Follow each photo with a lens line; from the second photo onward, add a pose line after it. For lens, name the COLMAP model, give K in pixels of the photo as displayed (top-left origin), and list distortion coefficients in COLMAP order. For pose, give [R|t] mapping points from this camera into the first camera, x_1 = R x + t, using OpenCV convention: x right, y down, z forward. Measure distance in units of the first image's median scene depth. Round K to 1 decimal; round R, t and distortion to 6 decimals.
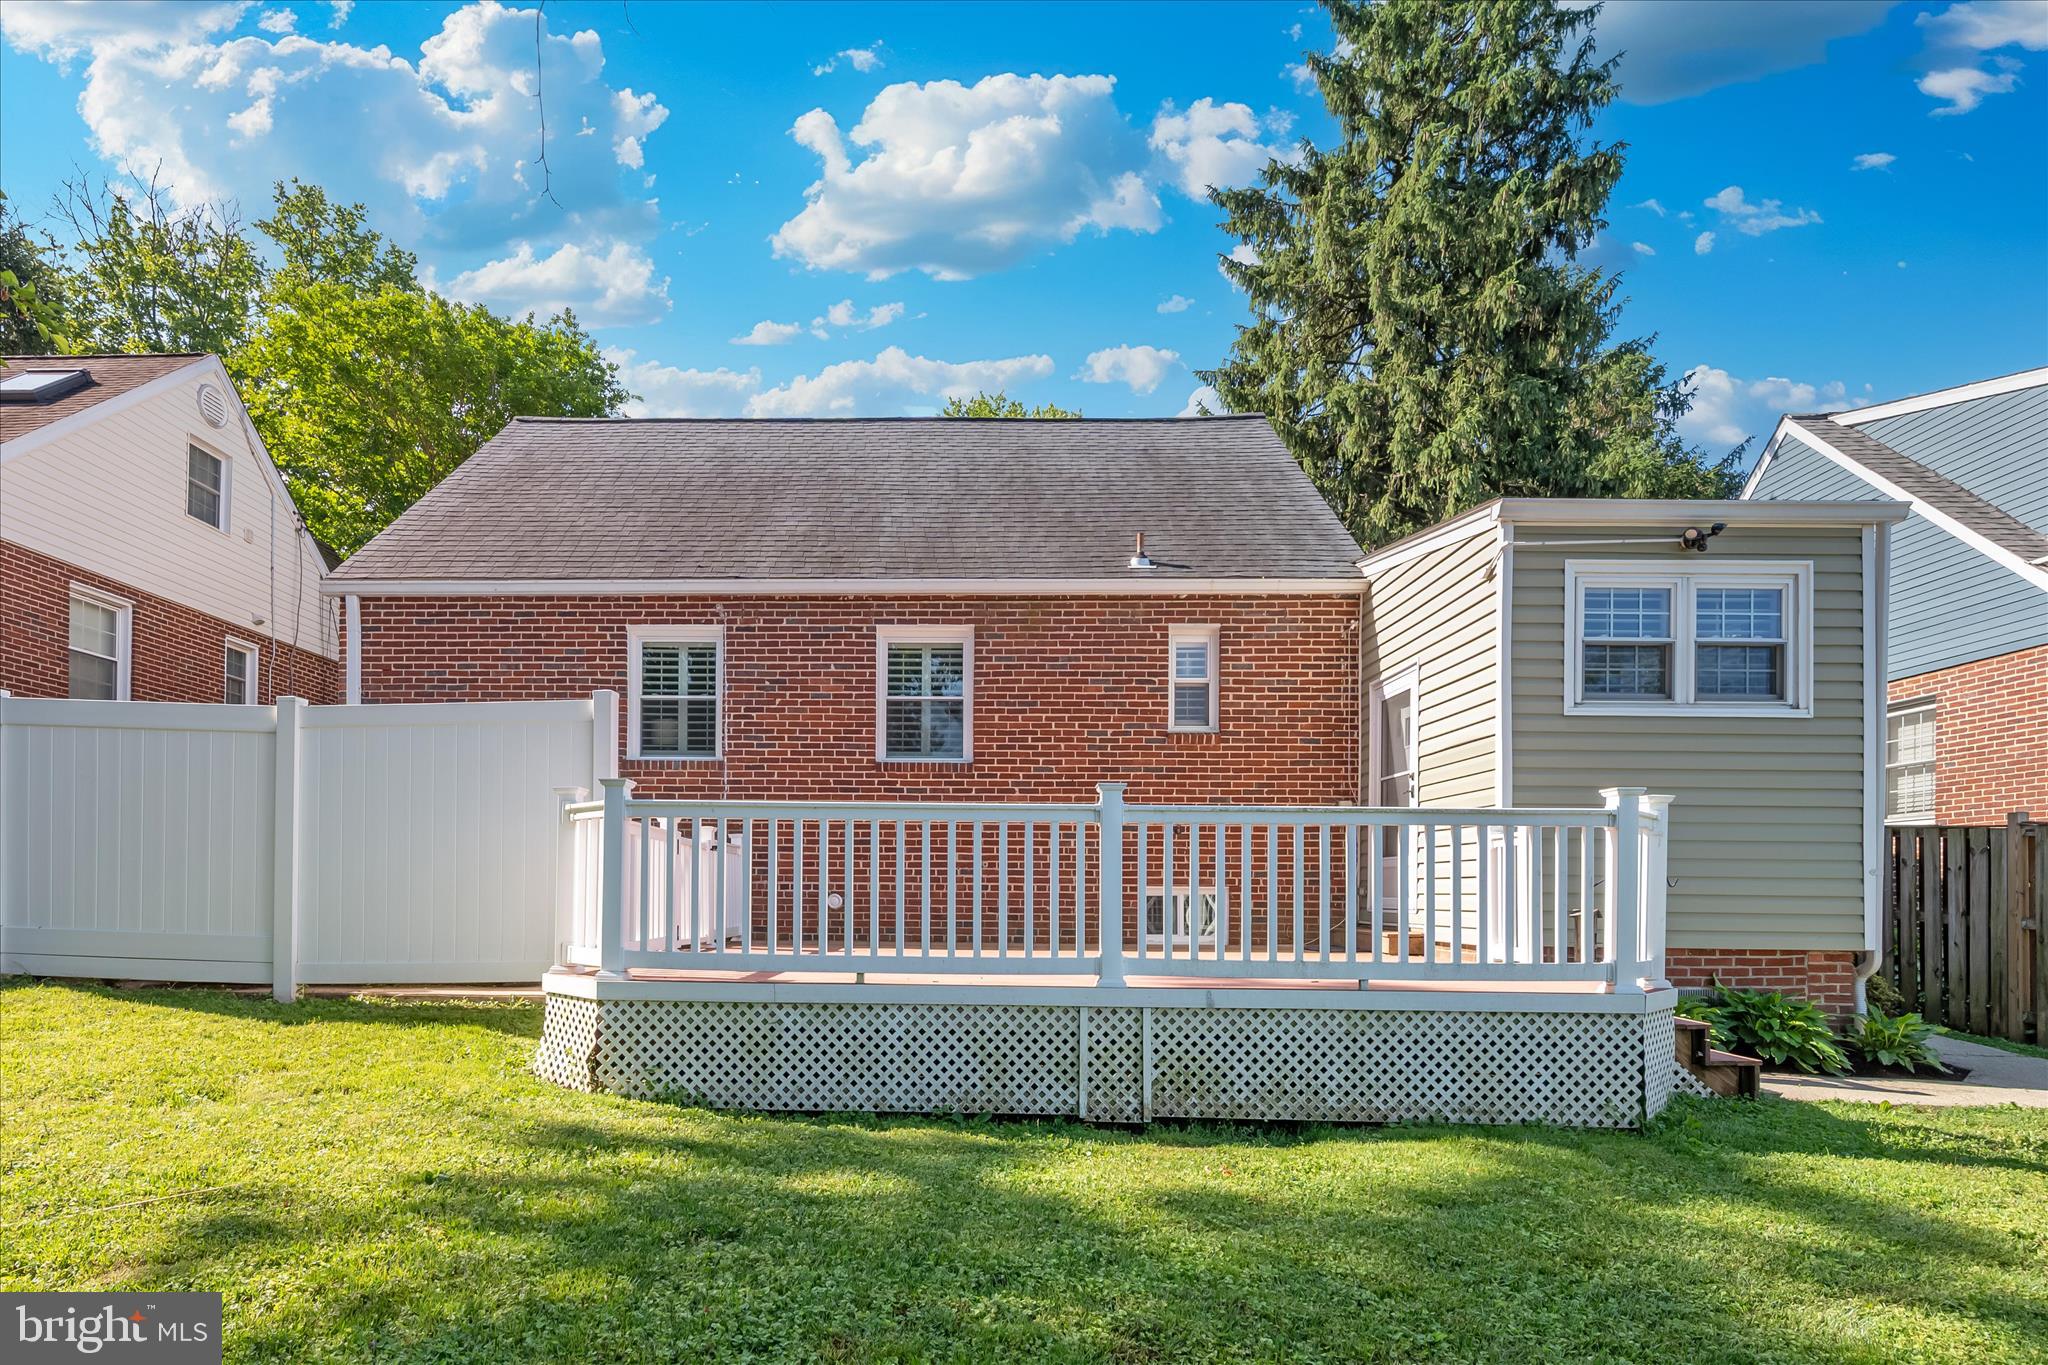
lens RADIAL K [[1136.9, 0, 1053.1], [0, 1136.9, 713.5], [0, 0, 1]] dist [-0.002738, 0.000668]
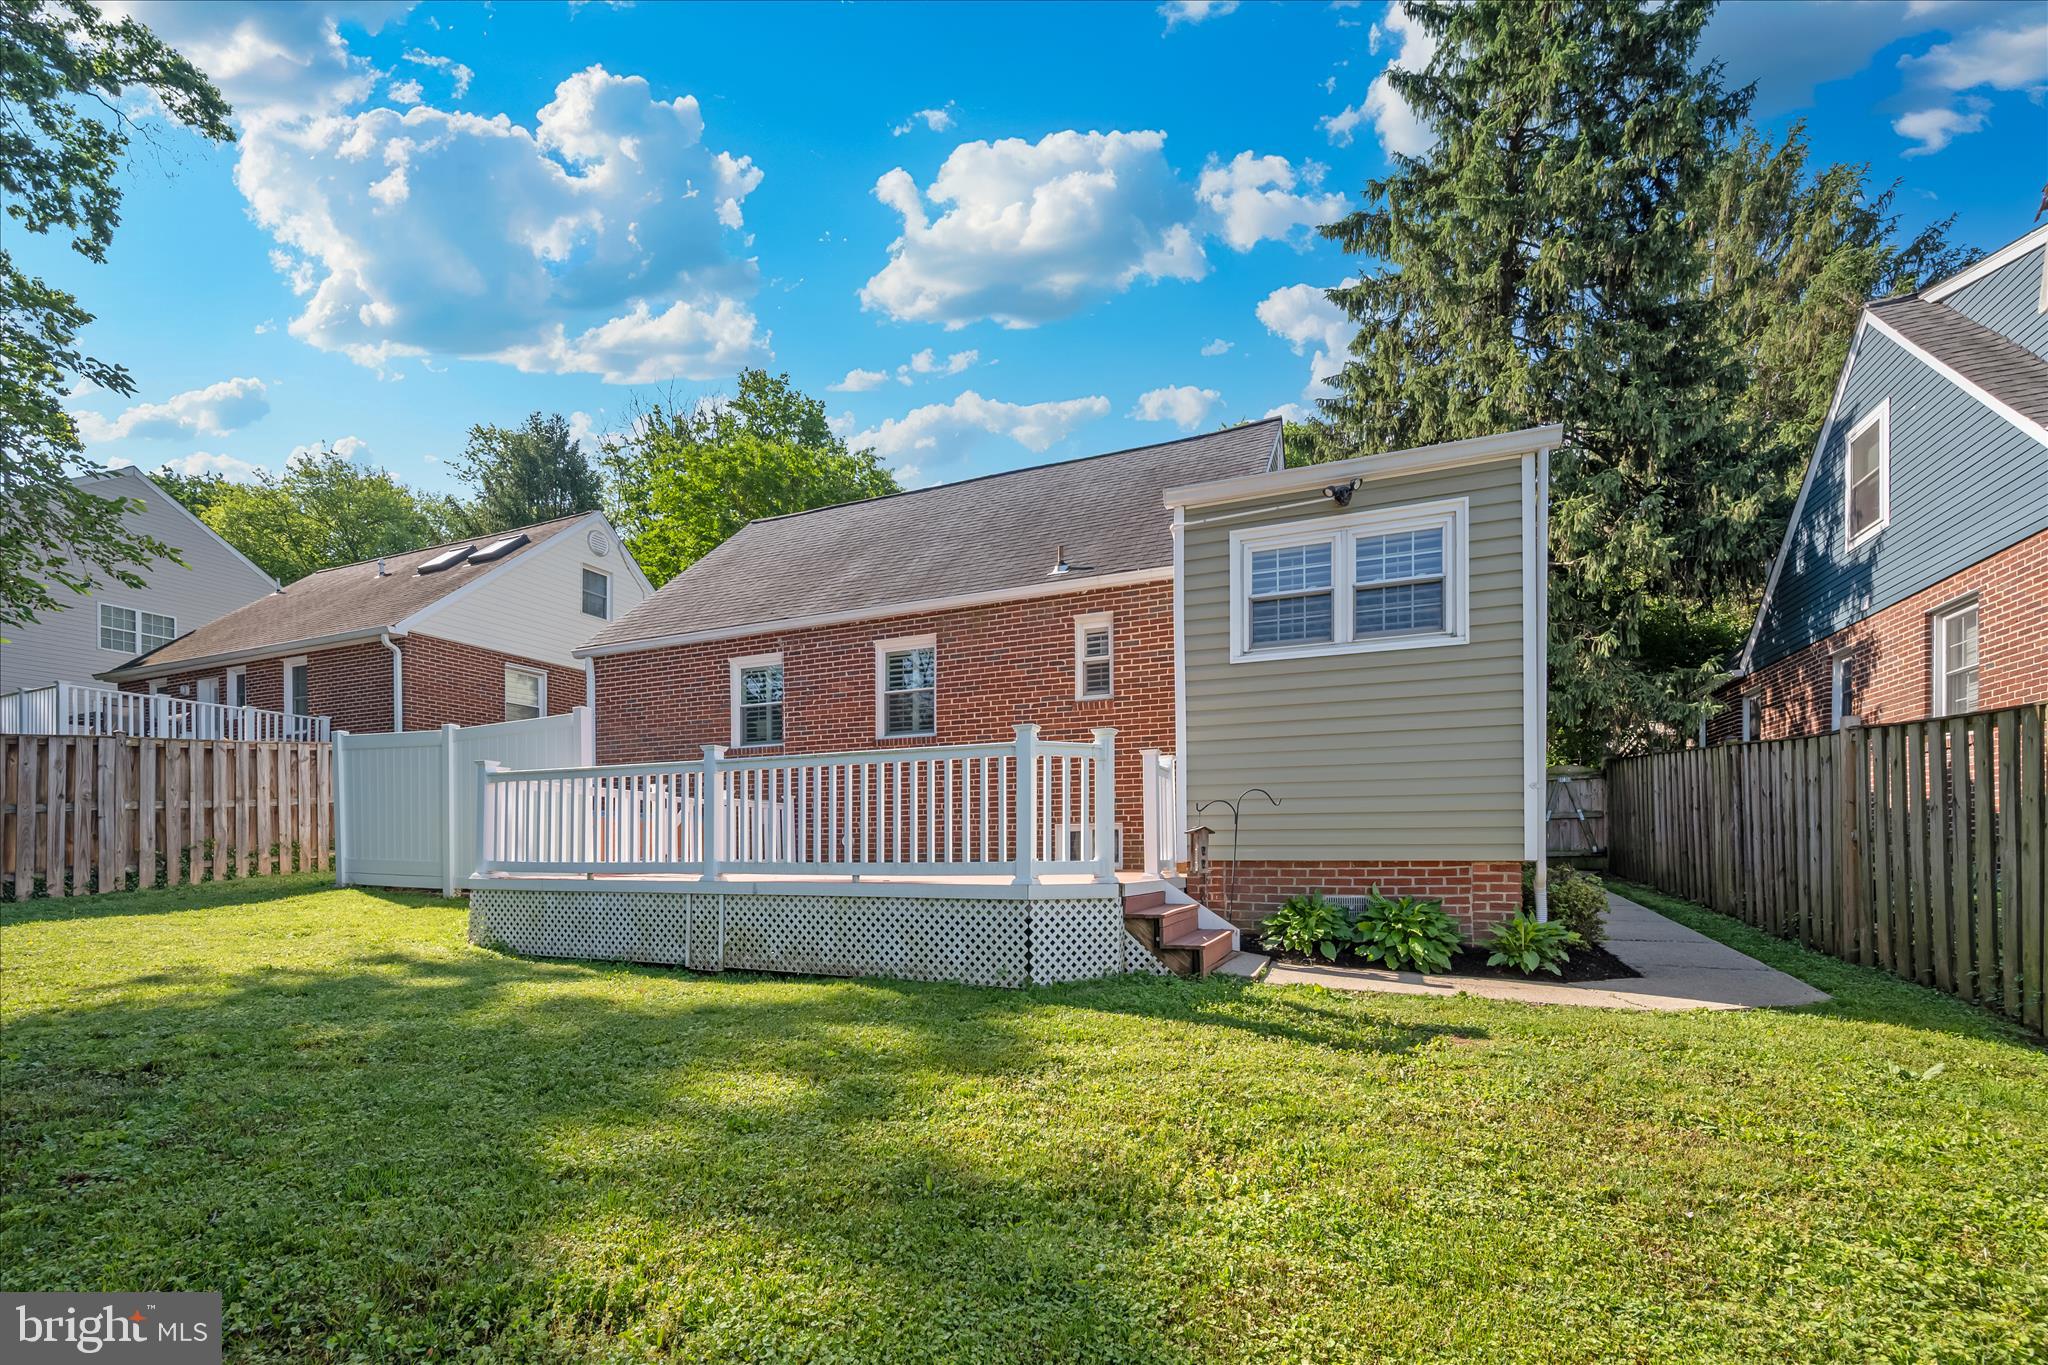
lens RADIAL K [[965.1, 0, 1024.0], [0, 965.1, 682.5], [0, 0, 1]] dist [-0.005111, -0.000314]
pose [[0.911340, -0.087576, -0.402232, 0.642568], [0.080418, 0.996158, -0.034684, 0.037682], [0.403724, -0.000738, 0.914880, 0.000810]]
